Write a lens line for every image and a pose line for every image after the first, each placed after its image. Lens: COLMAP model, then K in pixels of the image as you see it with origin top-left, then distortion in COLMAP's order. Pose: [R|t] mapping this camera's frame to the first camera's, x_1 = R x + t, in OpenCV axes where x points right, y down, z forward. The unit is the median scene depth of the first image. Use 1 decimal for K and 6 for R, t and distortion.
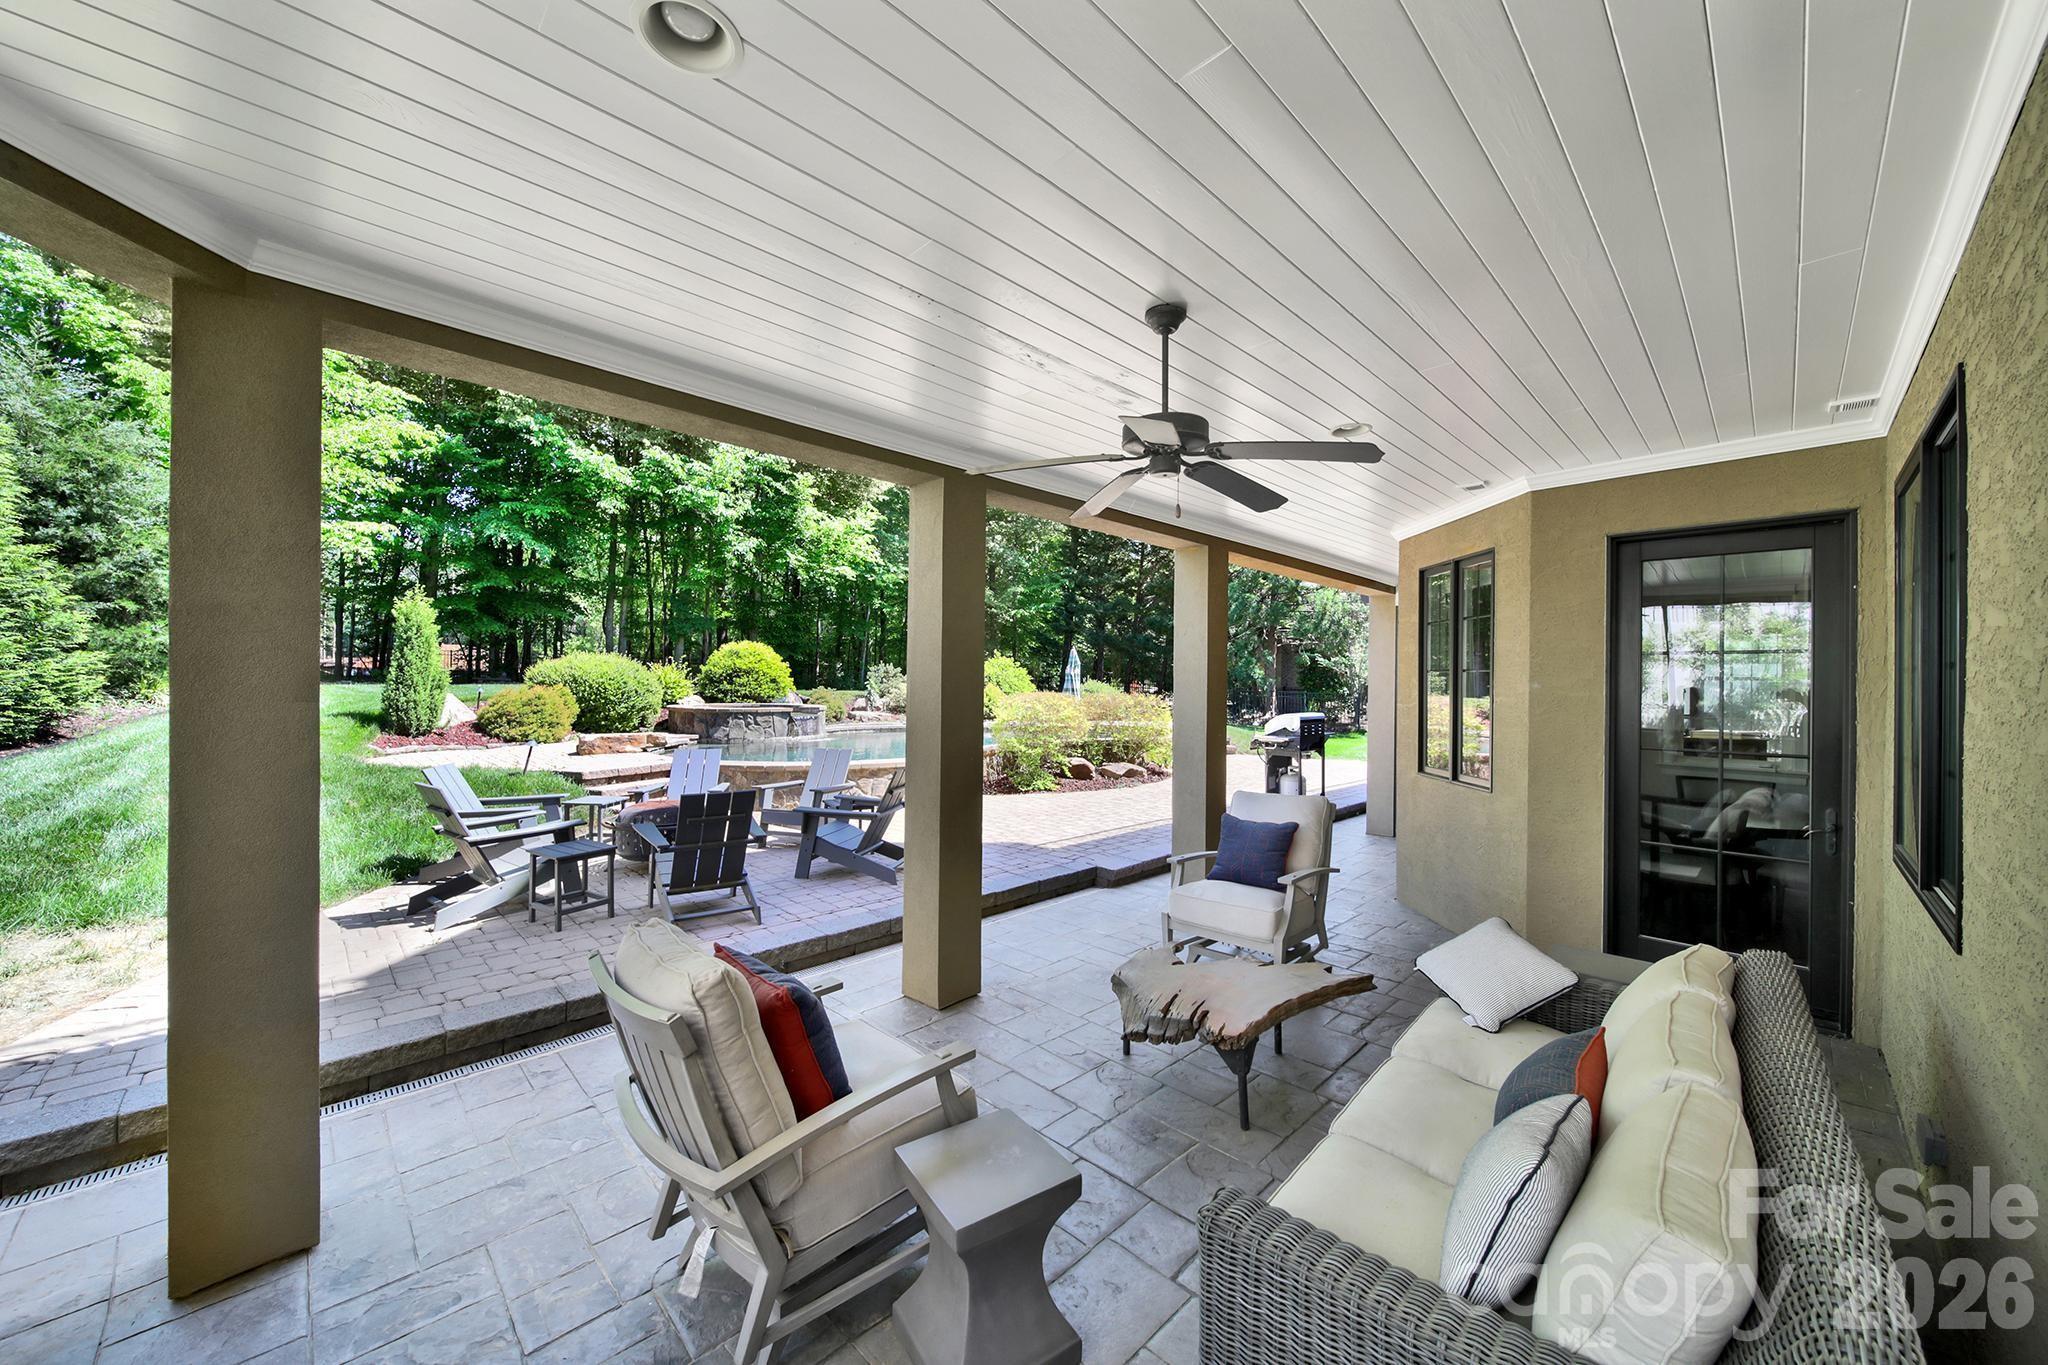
lens RADIAL K [[762.1, 0, 1028.7], [0, 762.1, 684.8], [0, 0, 1]] dist [-0.001564, -0.002417]
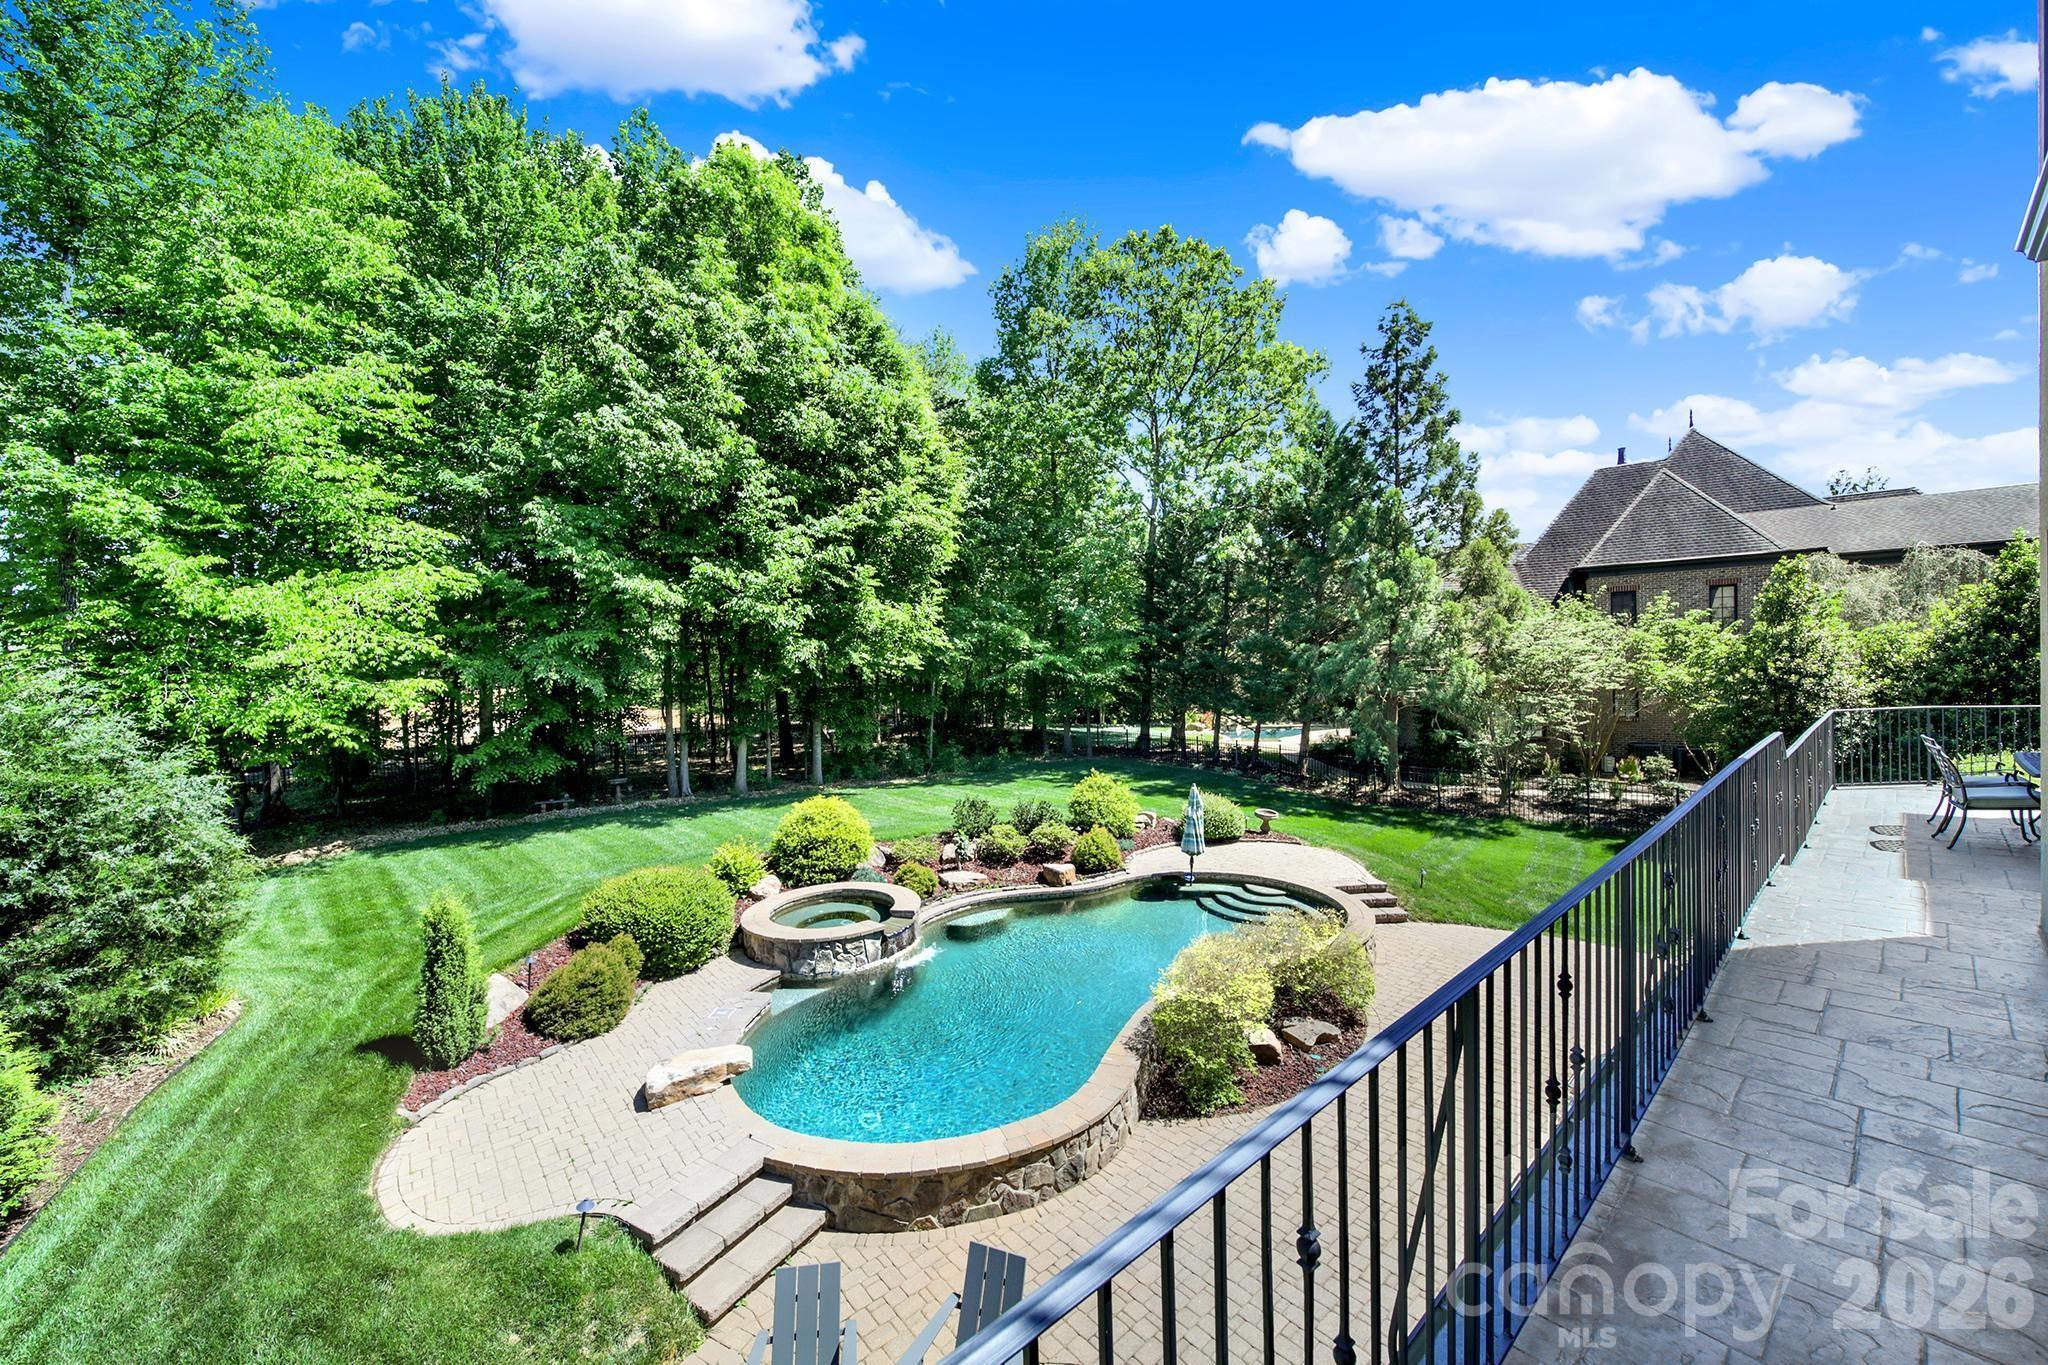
lens RADIAL K [[760.1, 0, 1006.7], [0, 760.1, 690.4], [0, 0, 1]] dist [-0.006025, 0.000242]
pose [[0.995133, -0.046785, -0.086721, -0.071586], [0.049488, 0.998346, 0.029277, -0.191644], [0.085208, -0.033426, 0.995802, 0.144226]]
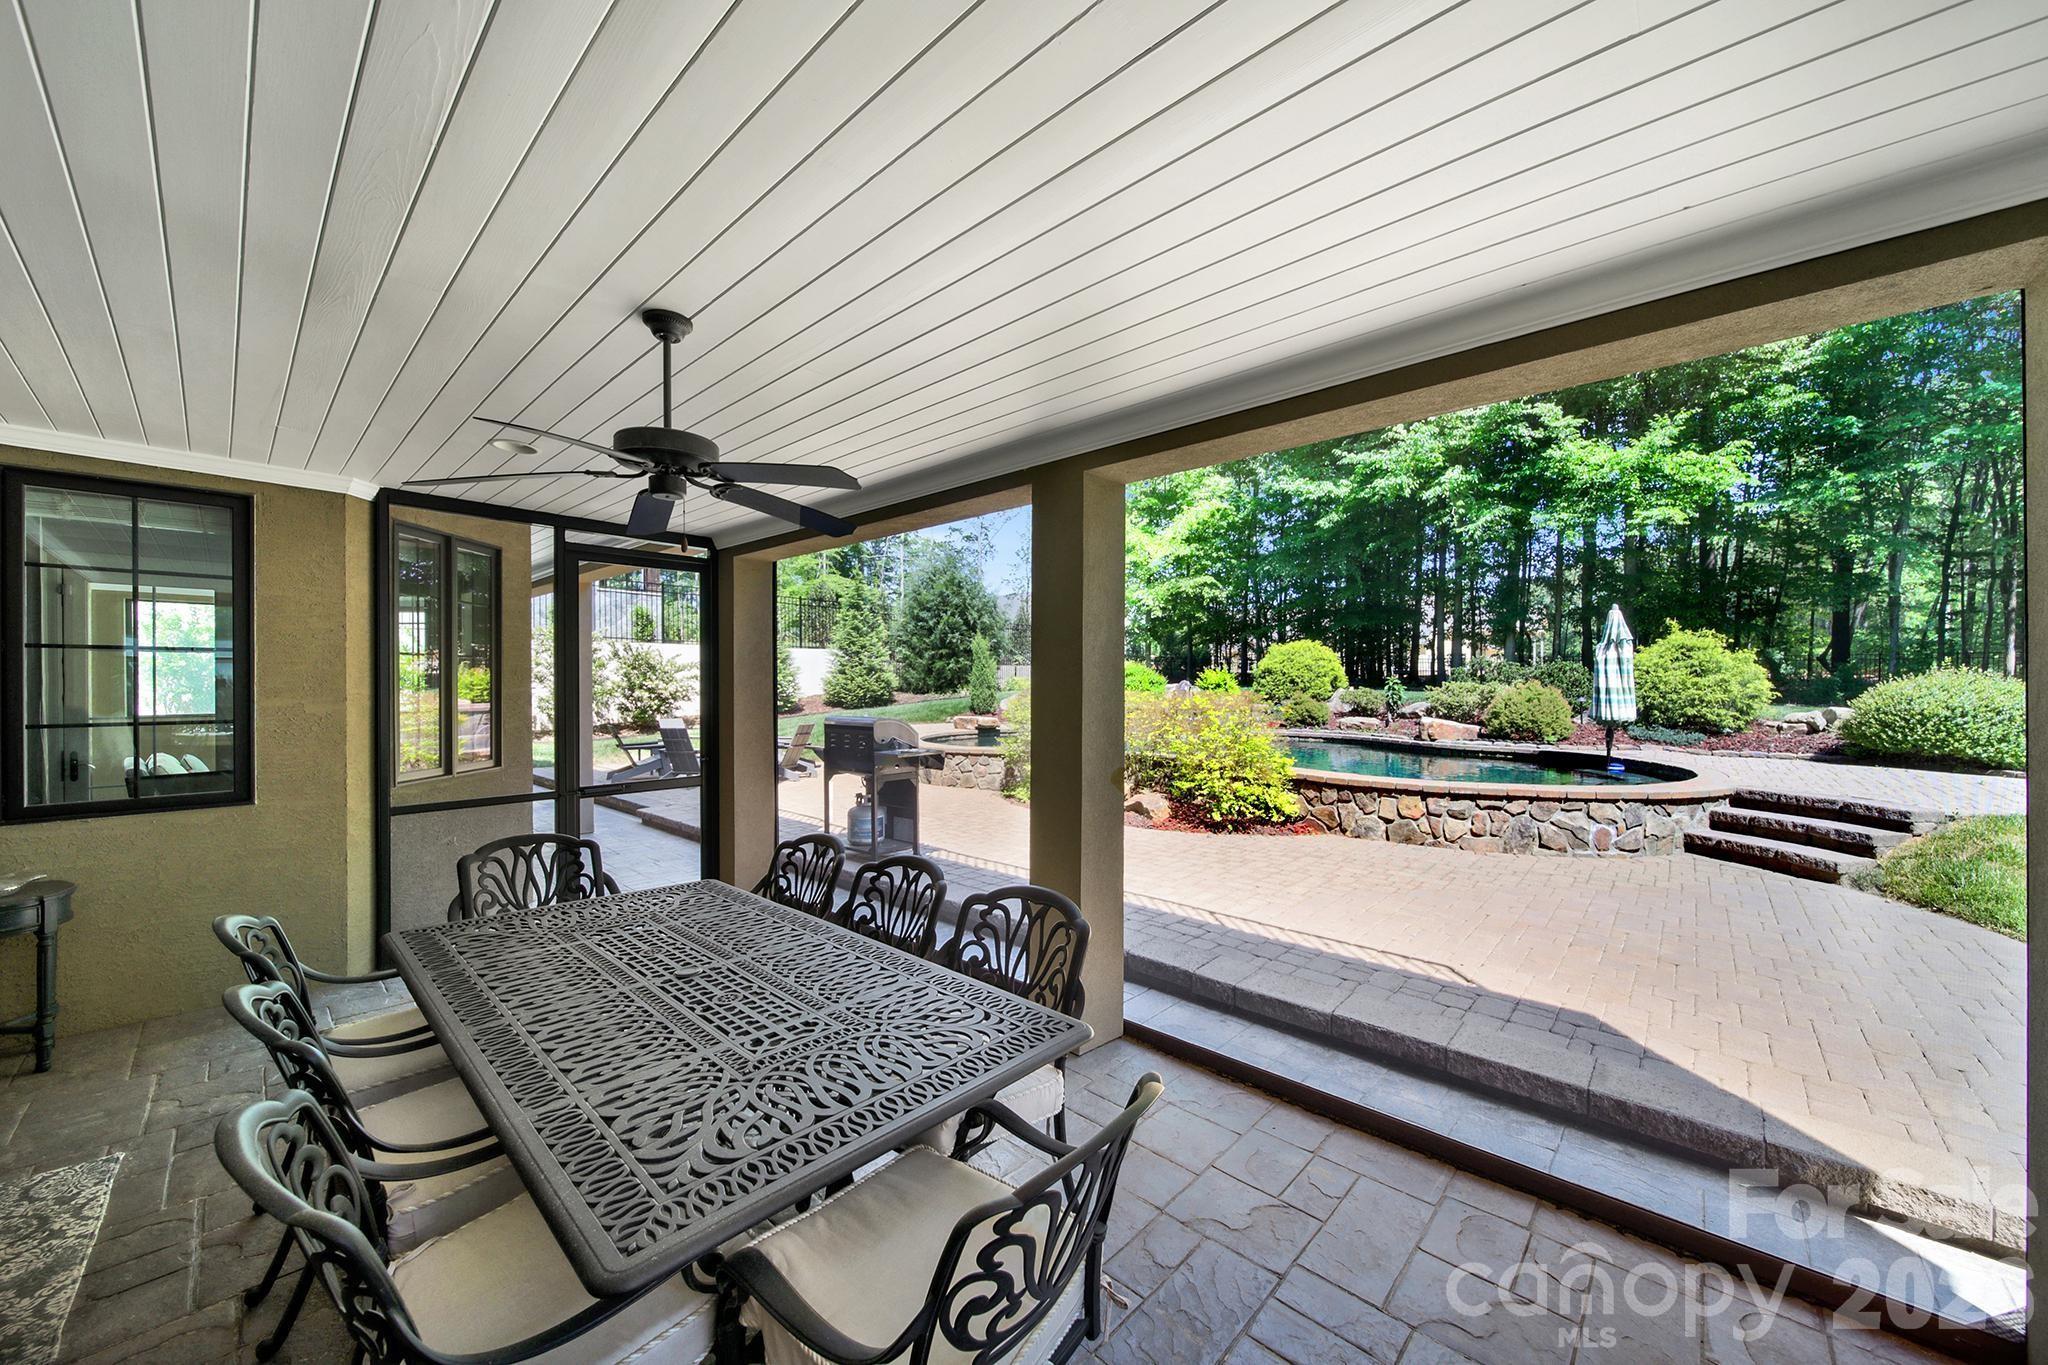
lens RADIAL K [[750.5, 0, 1024.0], [0, 750.5, 682.5], [0, 0, 1]] dist [0.022721, -0.011900]
pose [[0.036231, -0.008700, -0.999306, 0.555658], [0.009726, 0.999918, -0.008352, -0.005571], [0.999296, -0.009417, 0.036312, 0.601286]]
